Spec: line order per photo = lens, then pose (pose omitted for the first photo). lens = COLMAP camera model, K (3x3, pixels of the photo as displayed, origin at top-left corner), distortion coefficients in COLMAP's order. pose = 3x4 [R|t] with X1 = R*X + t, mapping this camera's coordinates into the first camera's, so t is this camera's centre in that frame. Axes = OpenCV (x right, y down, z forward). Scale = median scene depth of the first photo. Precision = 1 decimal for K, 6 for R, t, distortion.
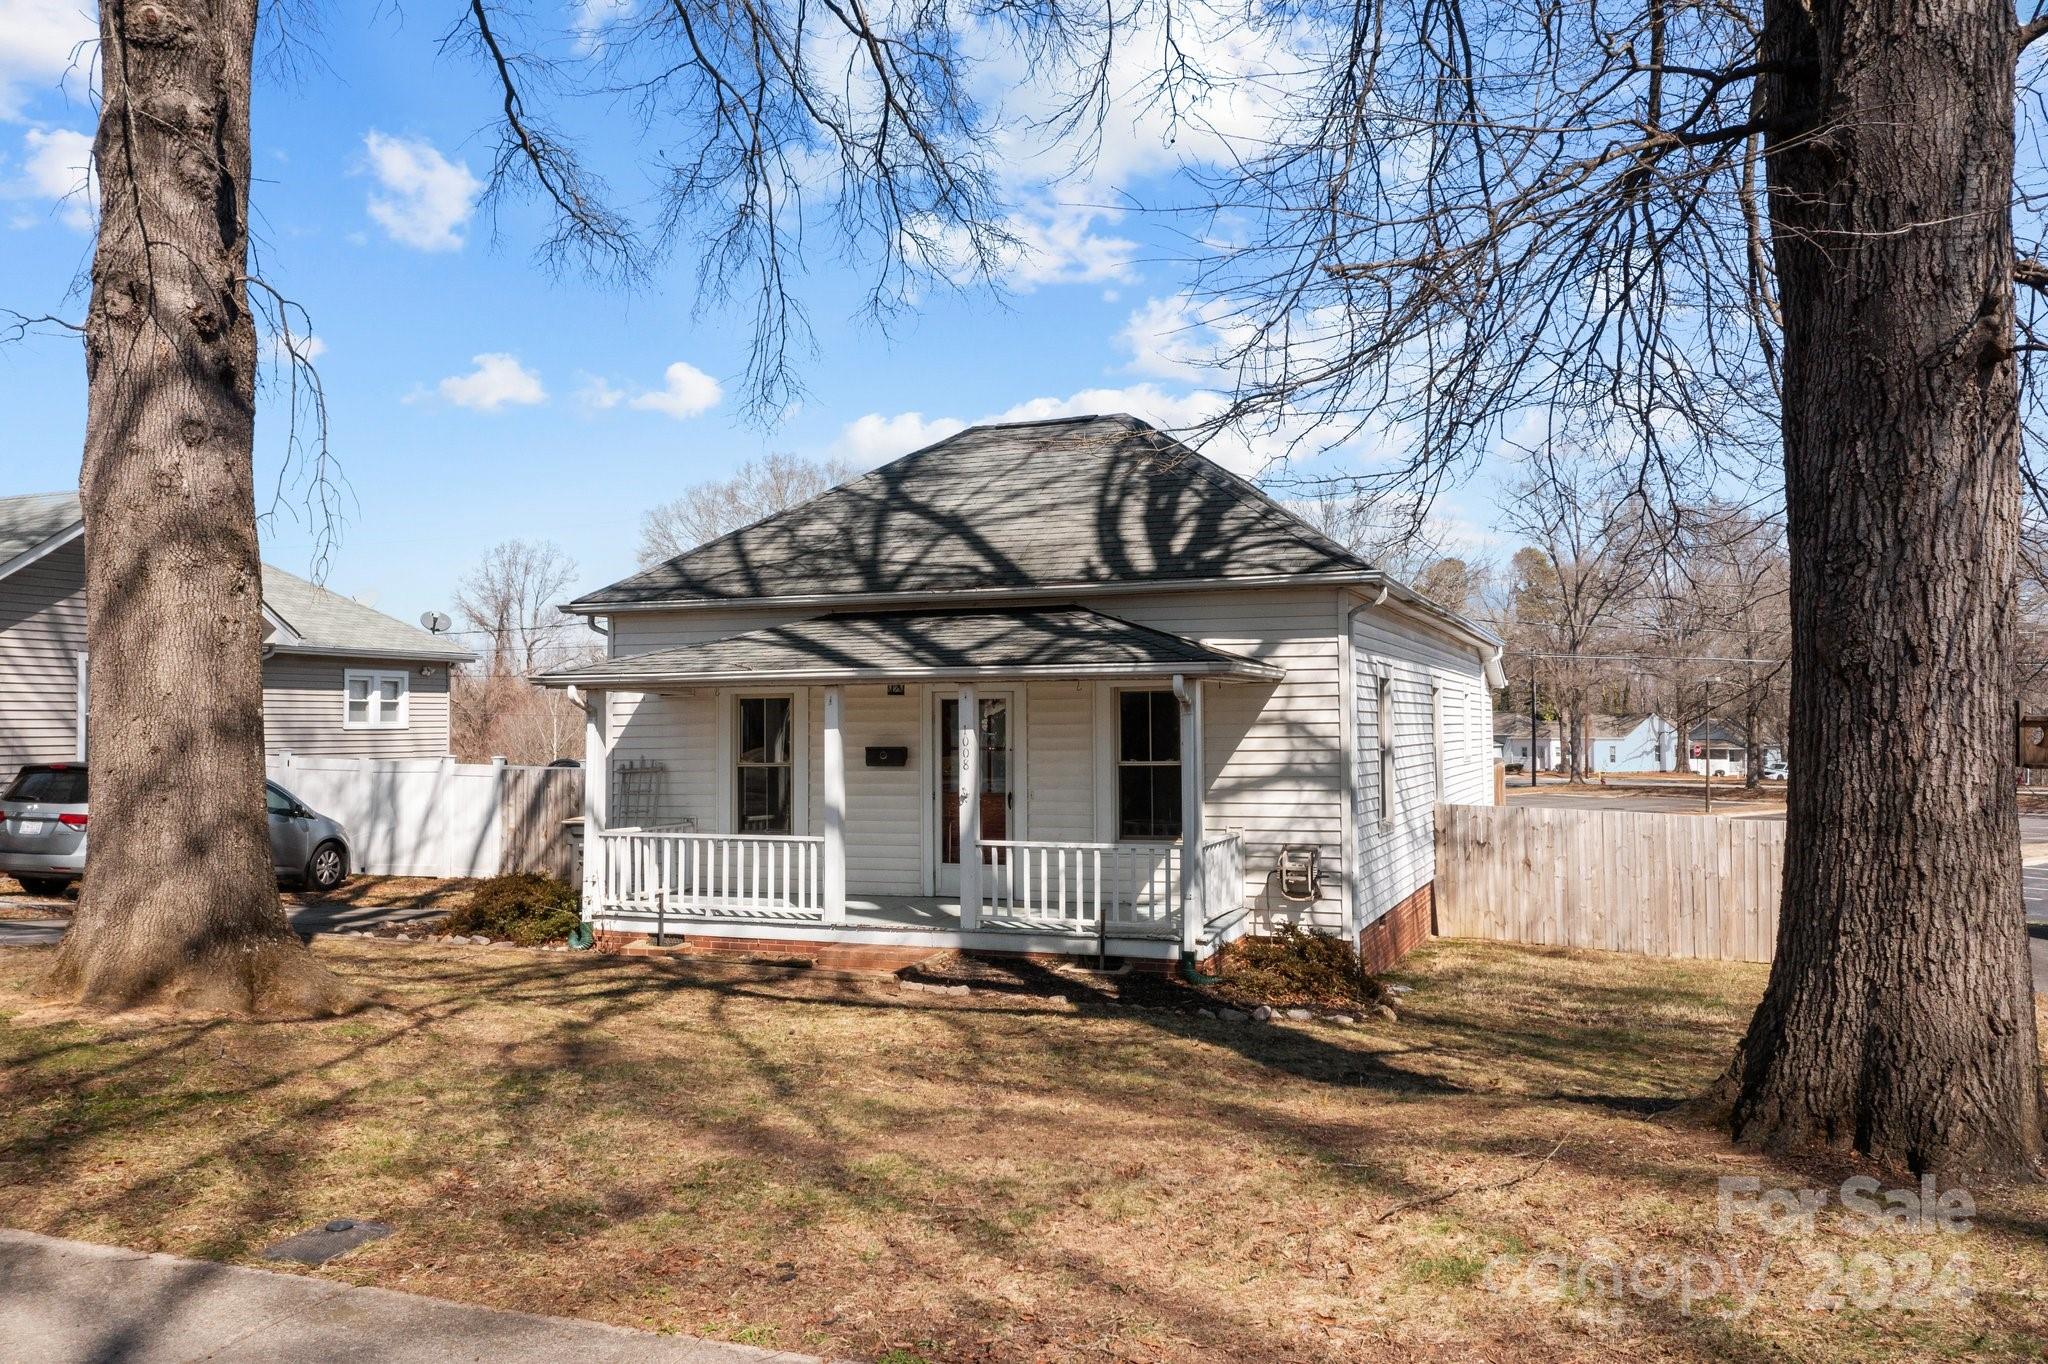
lens RADIAL K [[1646.2, 0, 1019.0], [0, 1646.2, 682.0], [0, 0, 1]] dist [-0.012294, 0.009268]
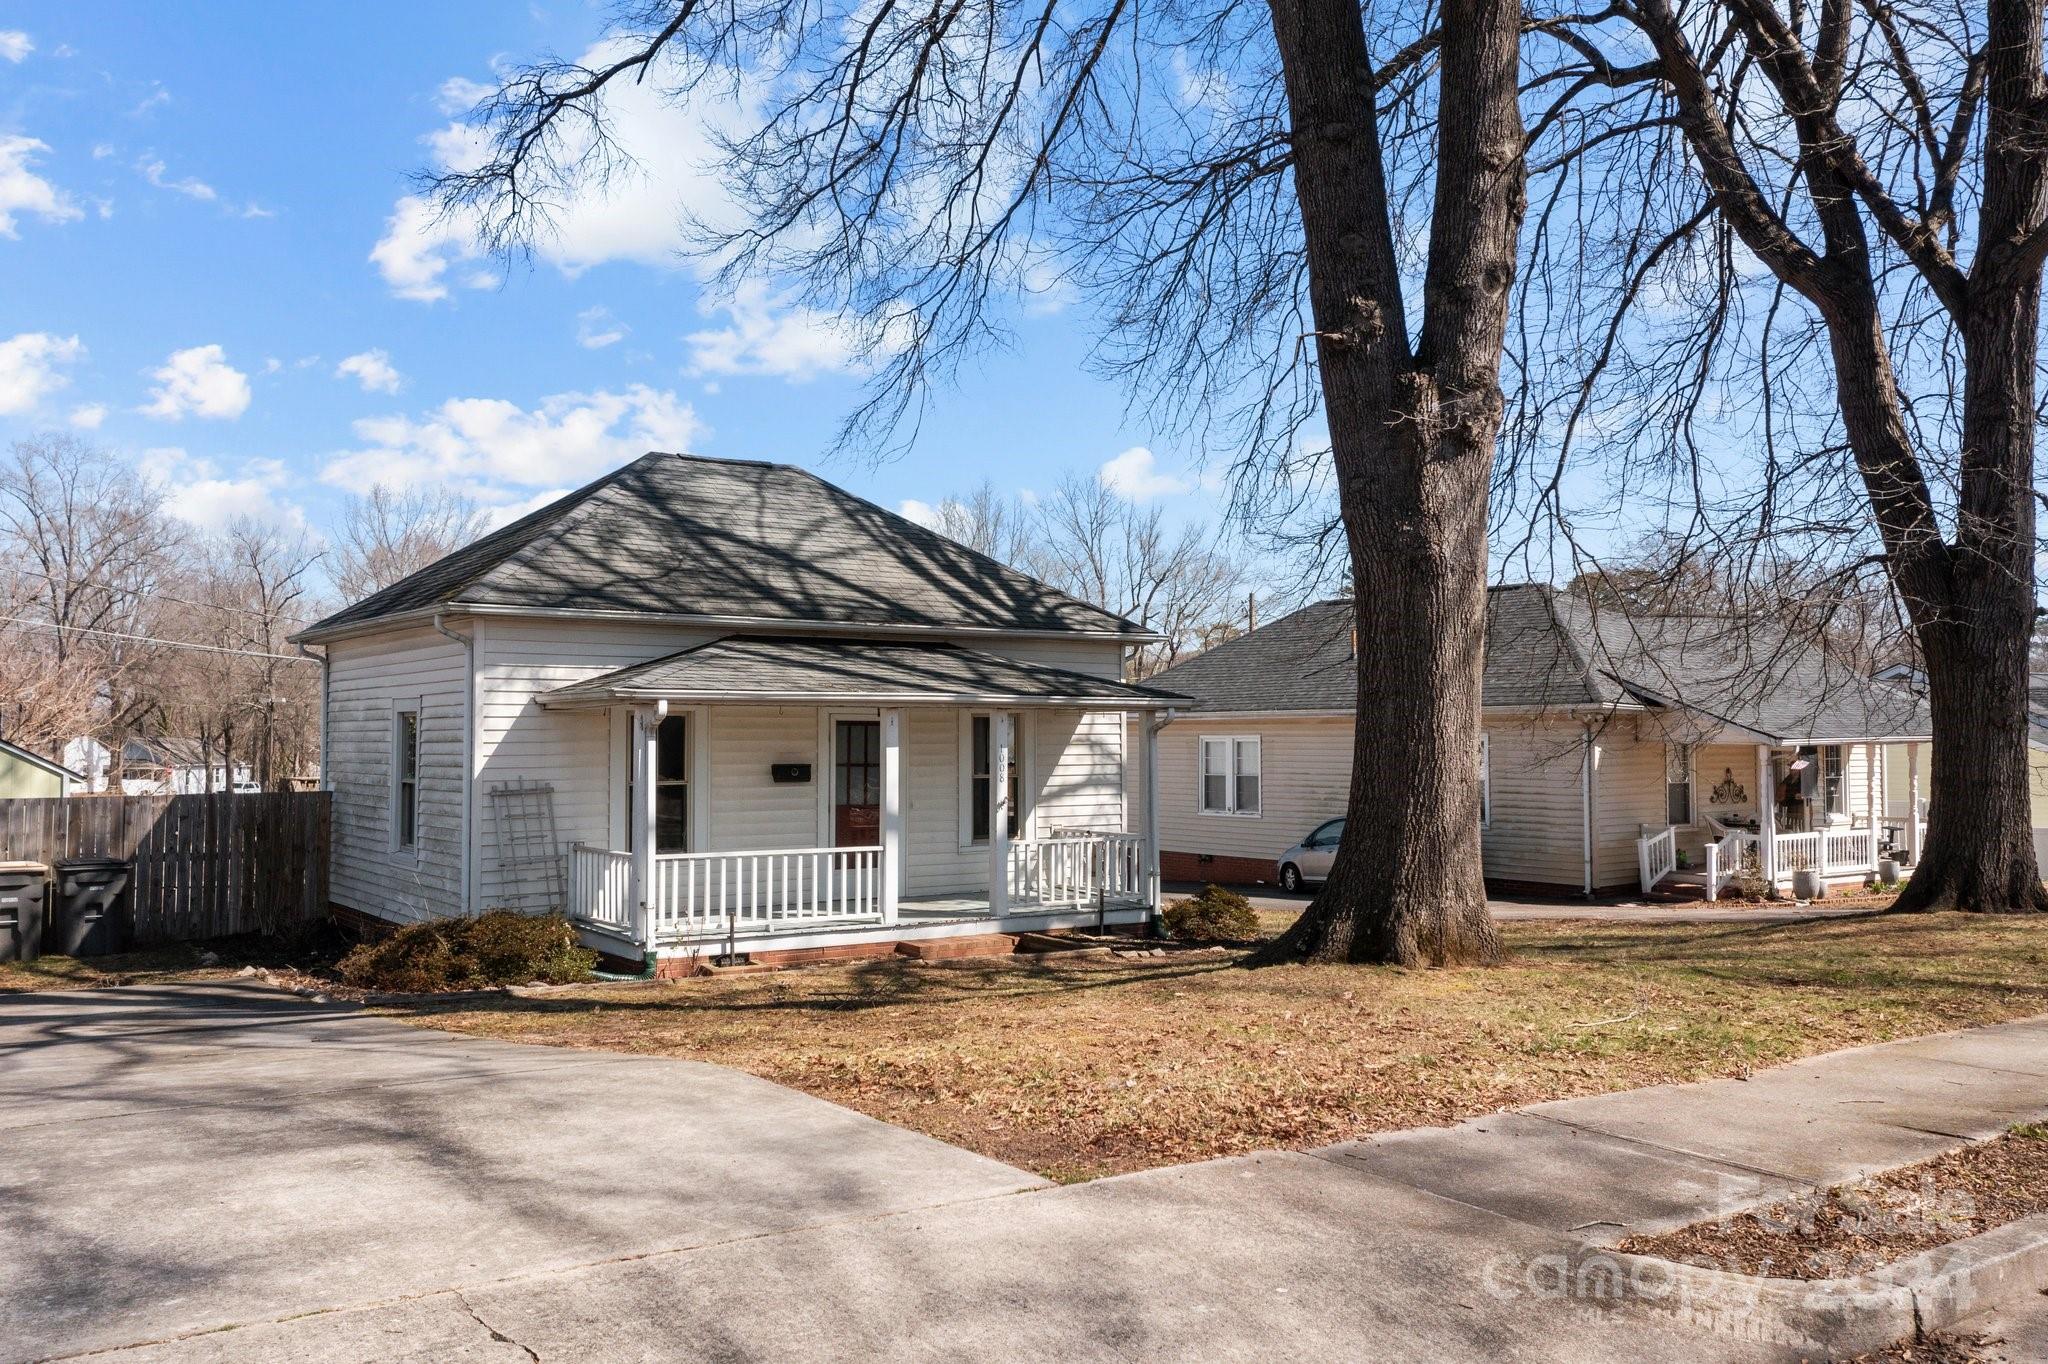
lens RADIAL K [[1639.9, 0, 1015.7], [0, 1639.9, 684.2], [0, 0, 1]] dist [-0.003659, 0.010537]
pose [[0.559363, 0.034902, 0.828188, -0.903588], [-0.026149, 0.999359, -0.024455, 0.010400], [-0.828510, -0.007977, 0.559917, 0.297876]]
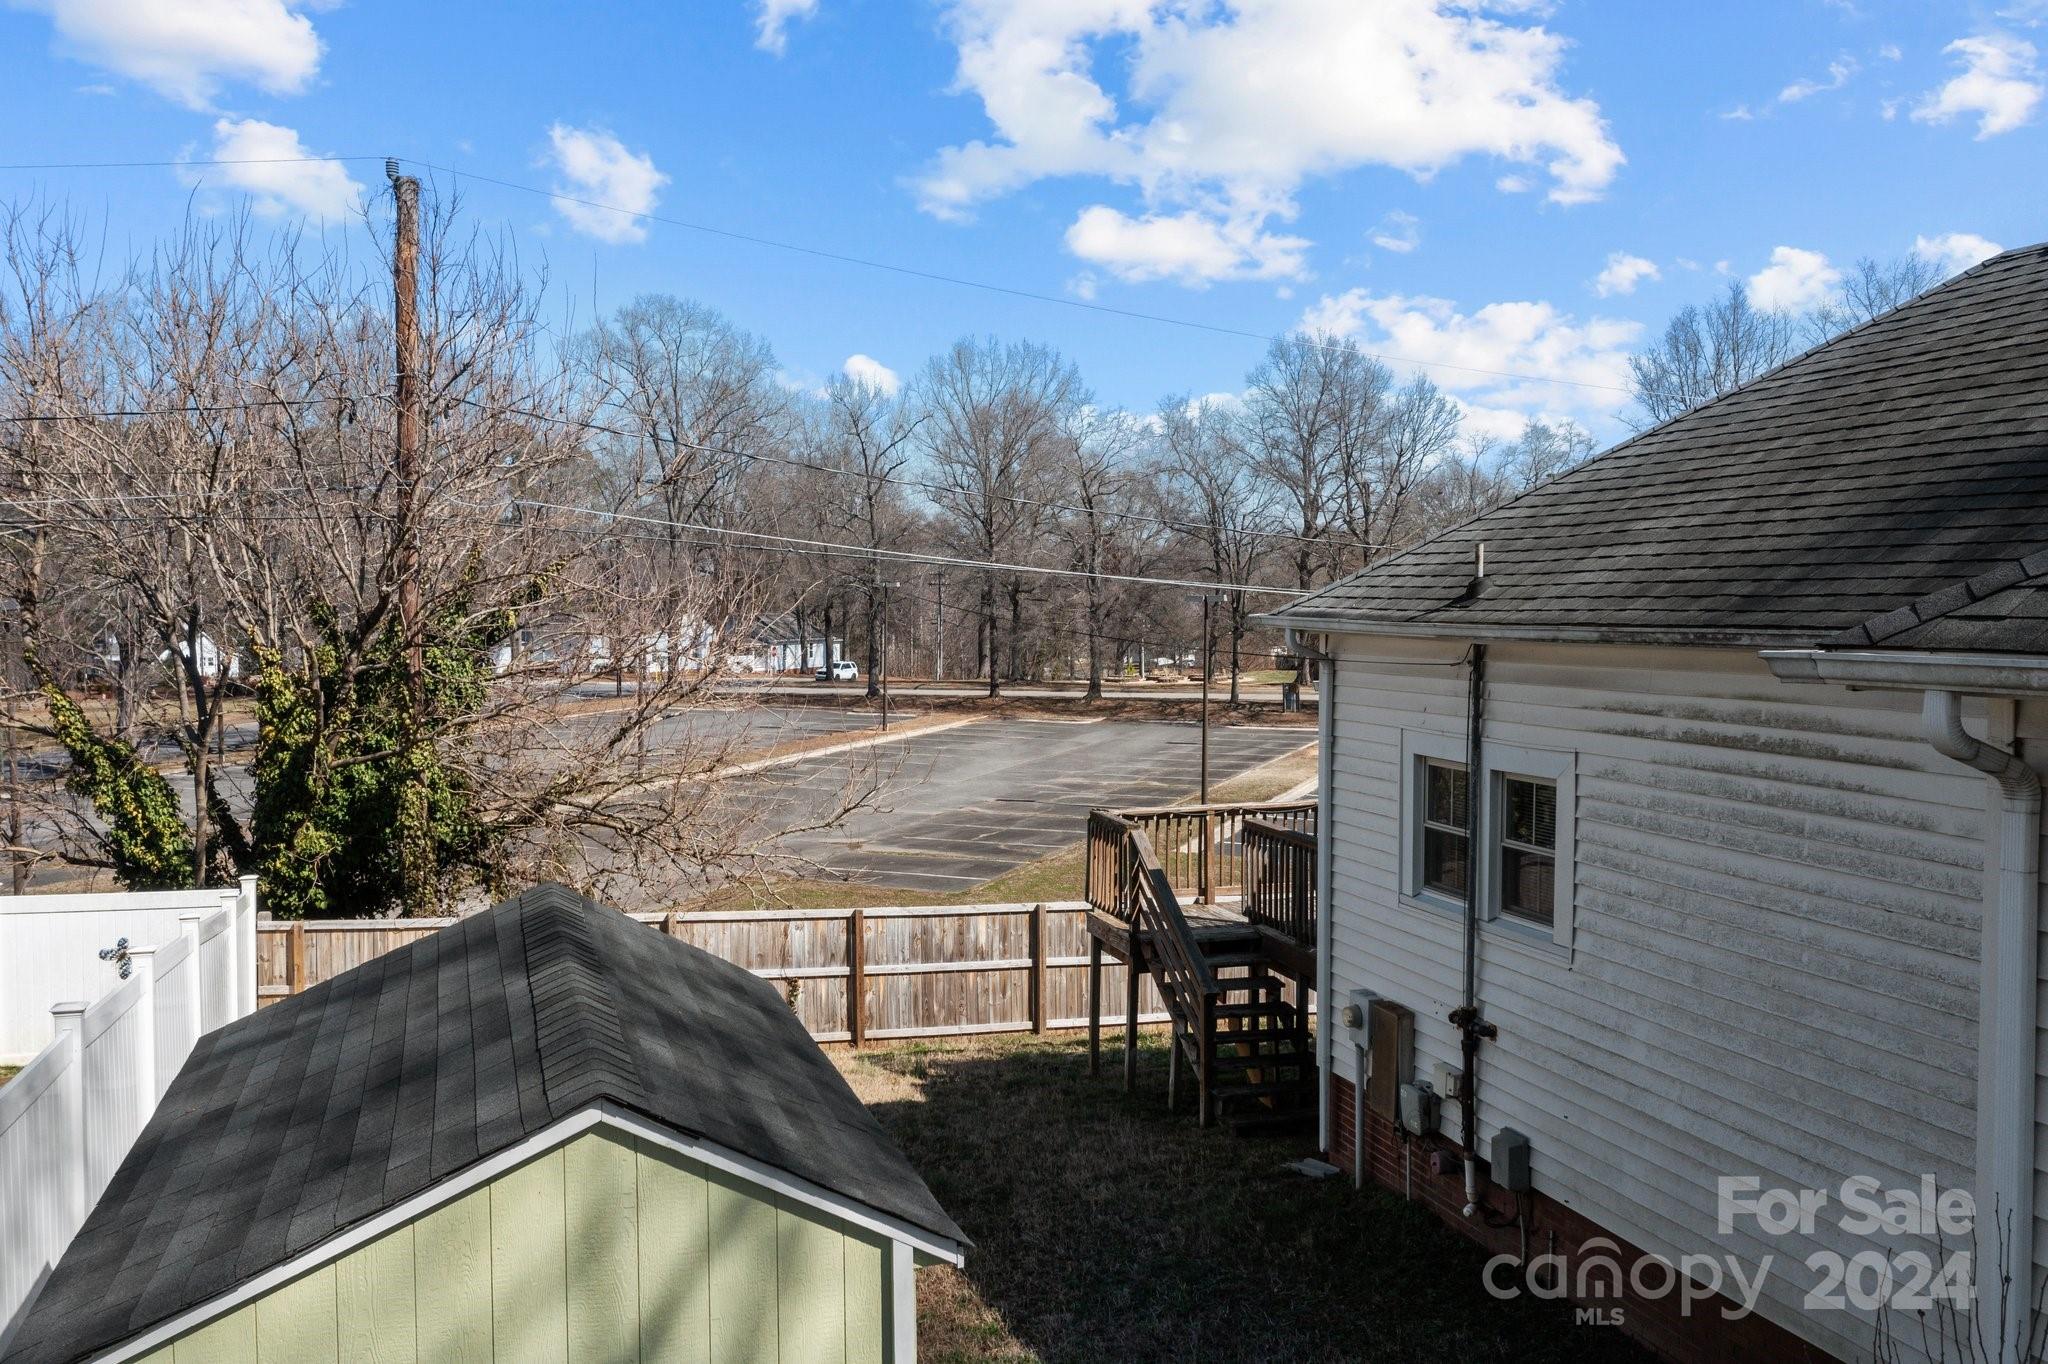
lens RADIAL K [[1631.4, 0, 1020.0], [0, 1631.4, 678.8], [0, 0, 1]] dist [-0.006926, 0.005487]
pose [[0.786559, -0.026418, 0.616950, -0.437480], [-0.018394, 0.997639, 0.066170, -0.054454], [-0.617242, -0.063395, 0.784215, 1.356809]]
